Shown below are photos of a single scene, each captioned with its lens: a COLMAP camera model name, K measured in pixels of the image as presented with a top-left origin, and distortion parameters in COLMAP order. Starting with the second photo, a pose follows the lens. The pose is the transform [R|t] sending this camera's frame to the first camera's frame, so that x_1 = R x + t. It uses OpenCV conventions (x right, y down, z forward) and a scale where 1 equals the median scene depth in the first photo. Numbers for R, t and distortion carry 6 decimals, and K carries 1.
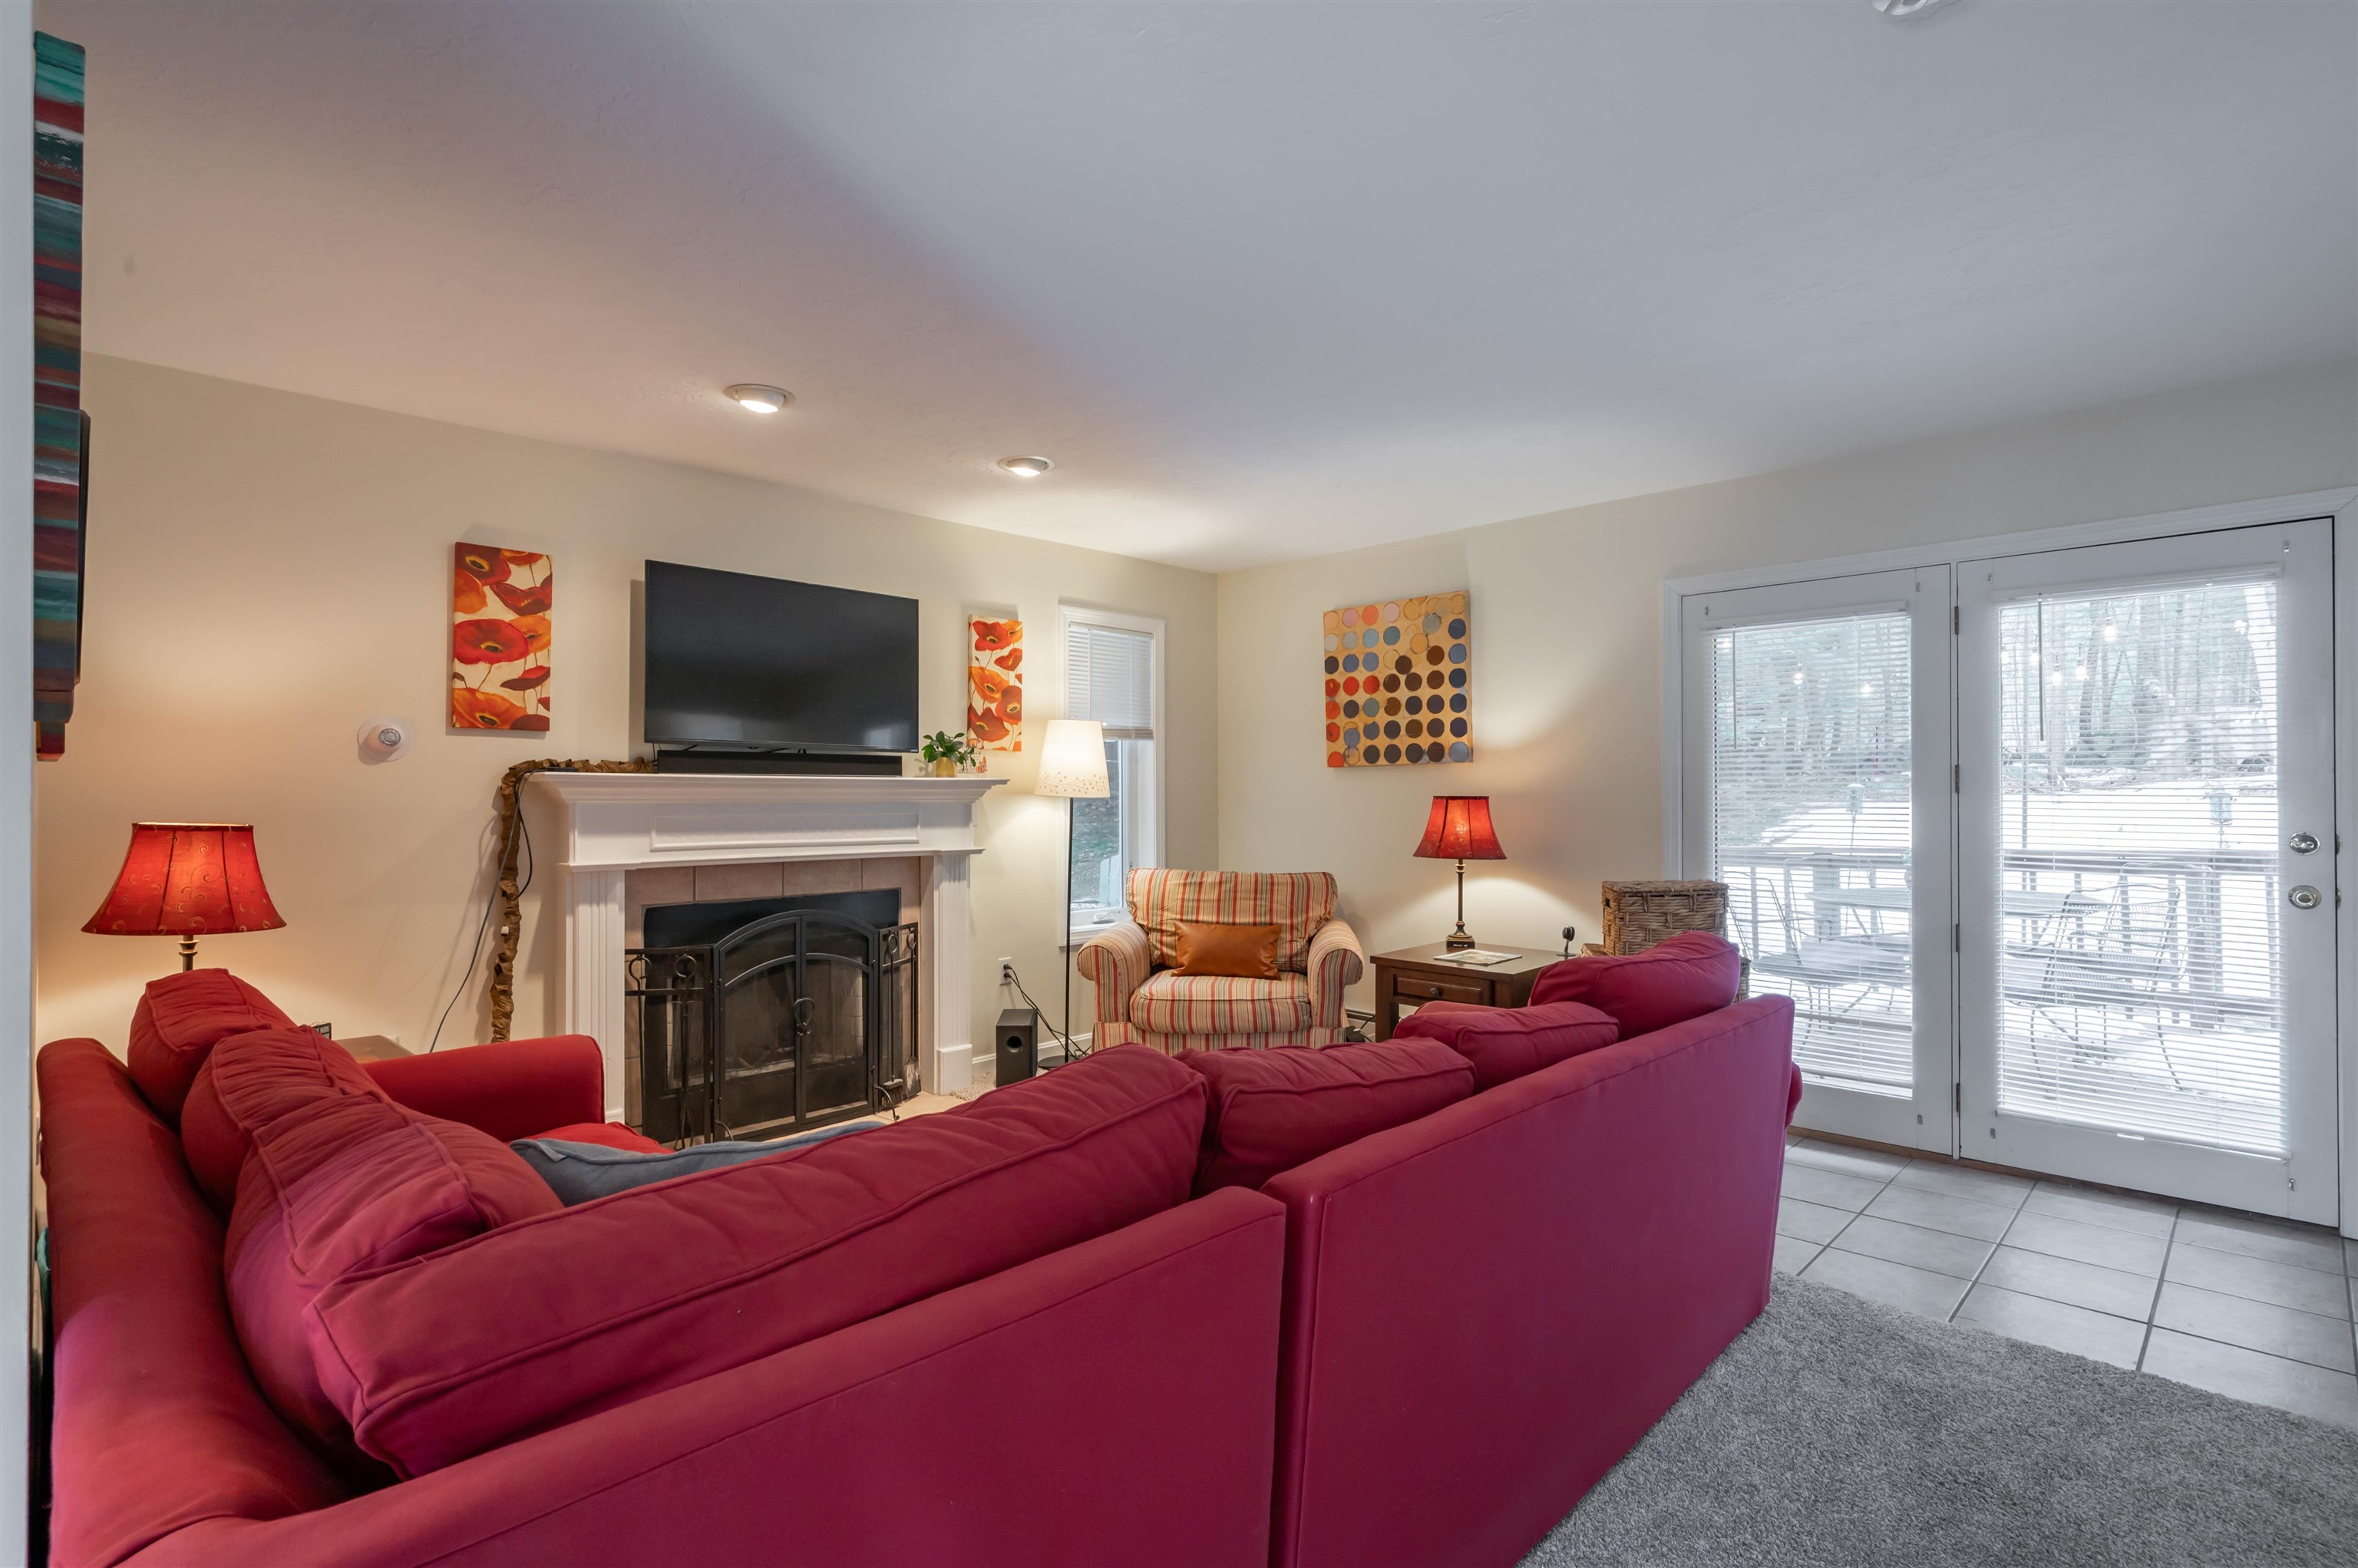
lens RADIAL K [[1163.7, 0, 1179.0], [0, 1163.7, 784.0], [0, 0, 1]] dist [-0.000861, 0.000044]
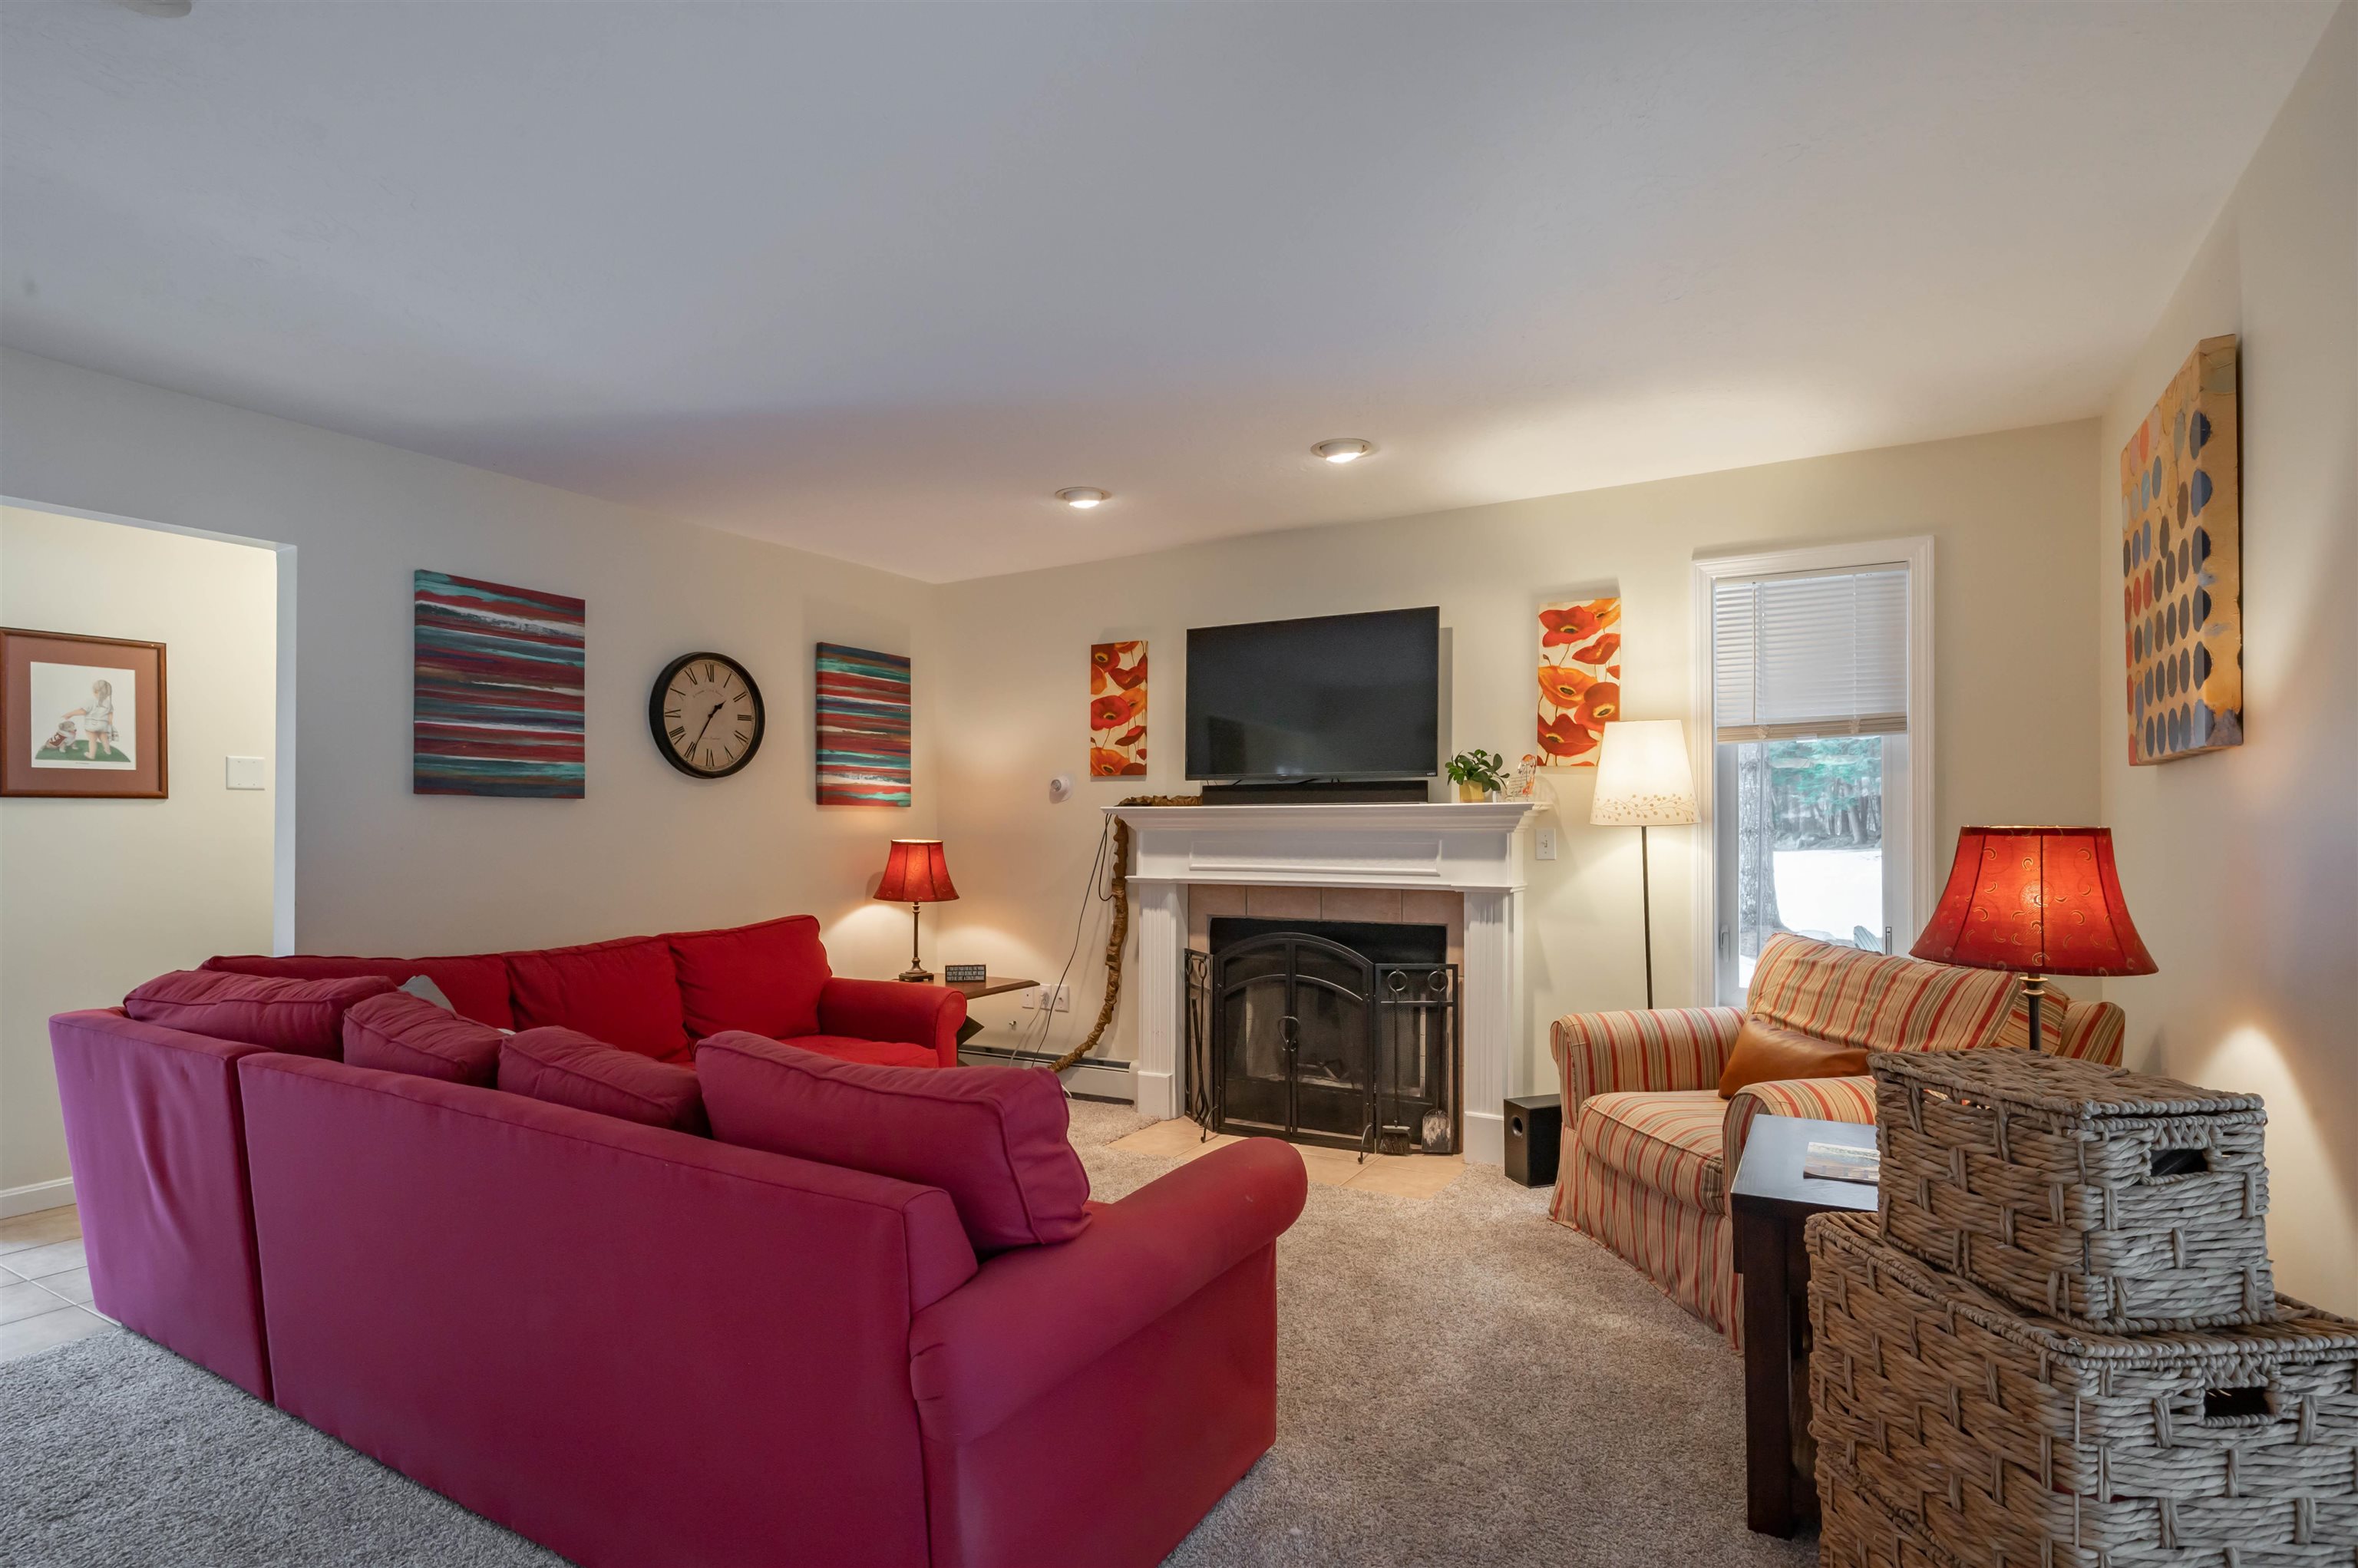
lens RADIAL K [[1172.0, 0, 1185.9], [0, 1172.0, 824.6], [0, 0, 1]] dist [-0.000958, -0.000171]
pose [[0.245758, 0.002514, -0.969328, 0.557720], [0.014034, 0.999883, 0.006151, 0.002273], [0.969230, -0.015115, 0.245694, 0.536939]]
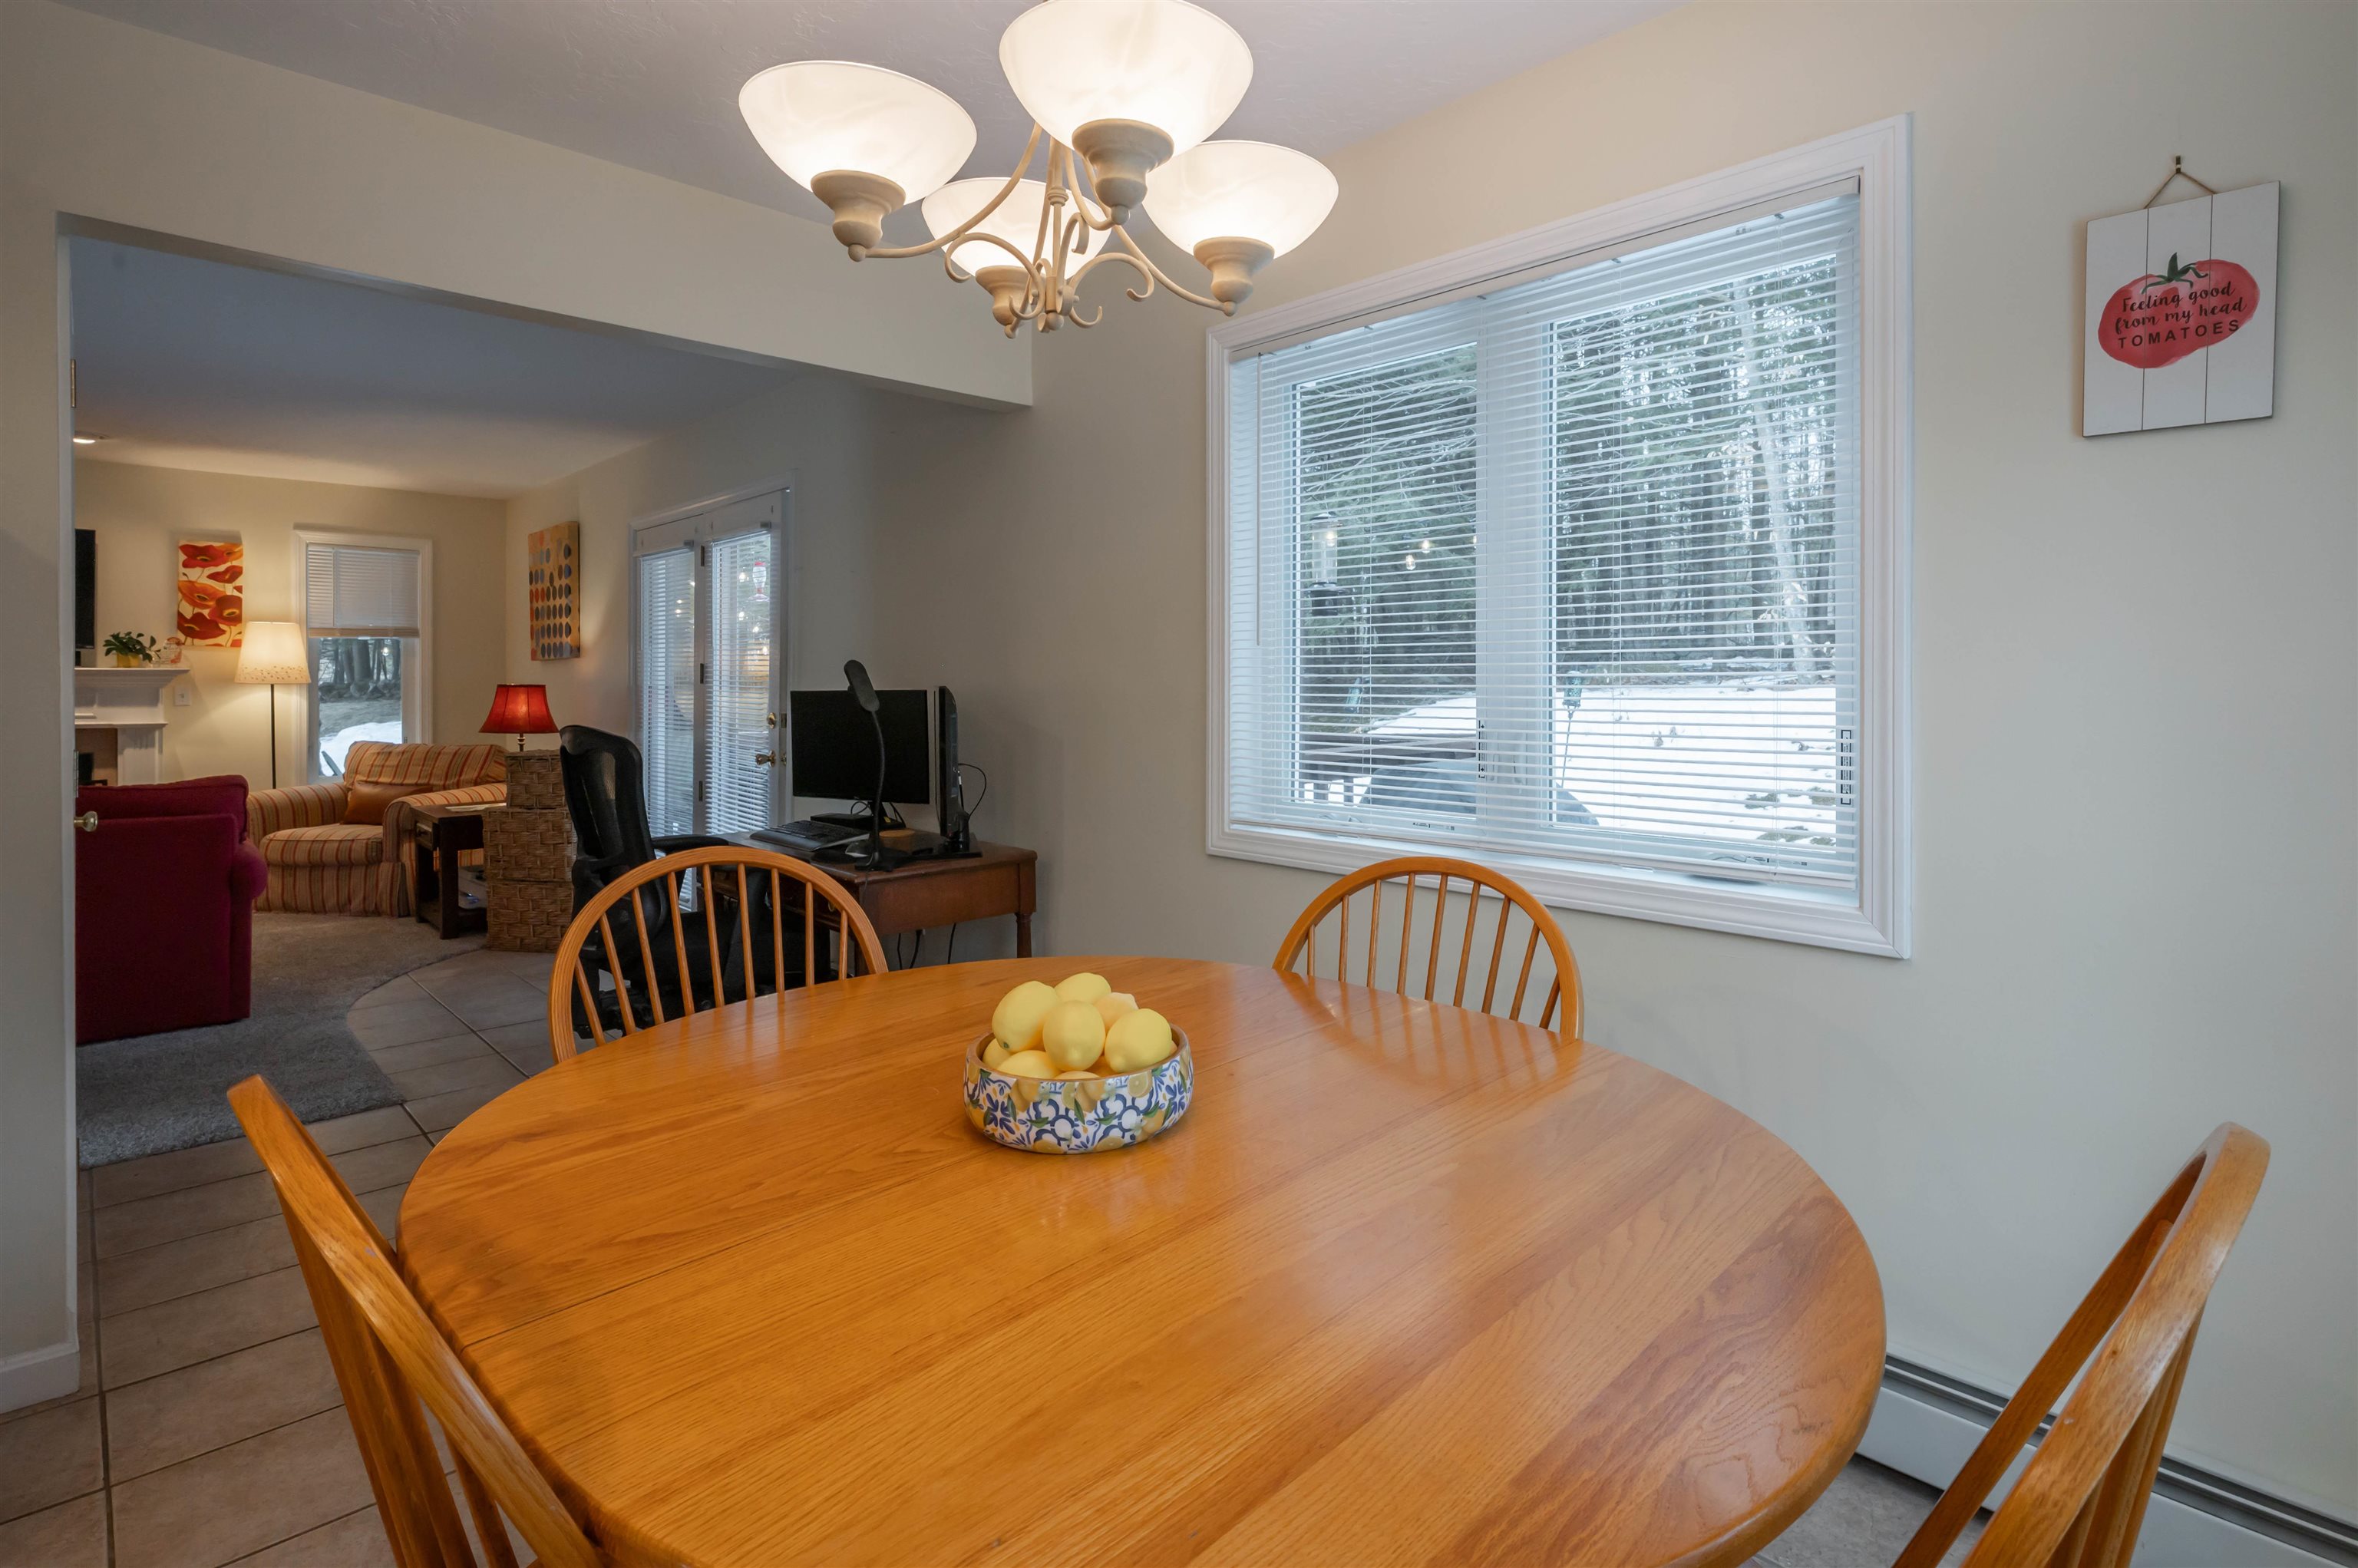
lens RADIAL K [[1162.6, 0, 1181.3], [0, 1162.6, 693.2], [0, 0, 1]] dist [-0.000114, -0.000194]
pose [[0.999506, 0.004692, -0.031068, 0.936143], [-0.004116, 0.999819, 0.018574, -0.005803], [0.031150, -0.018437, 0.999345, -0.232671]]
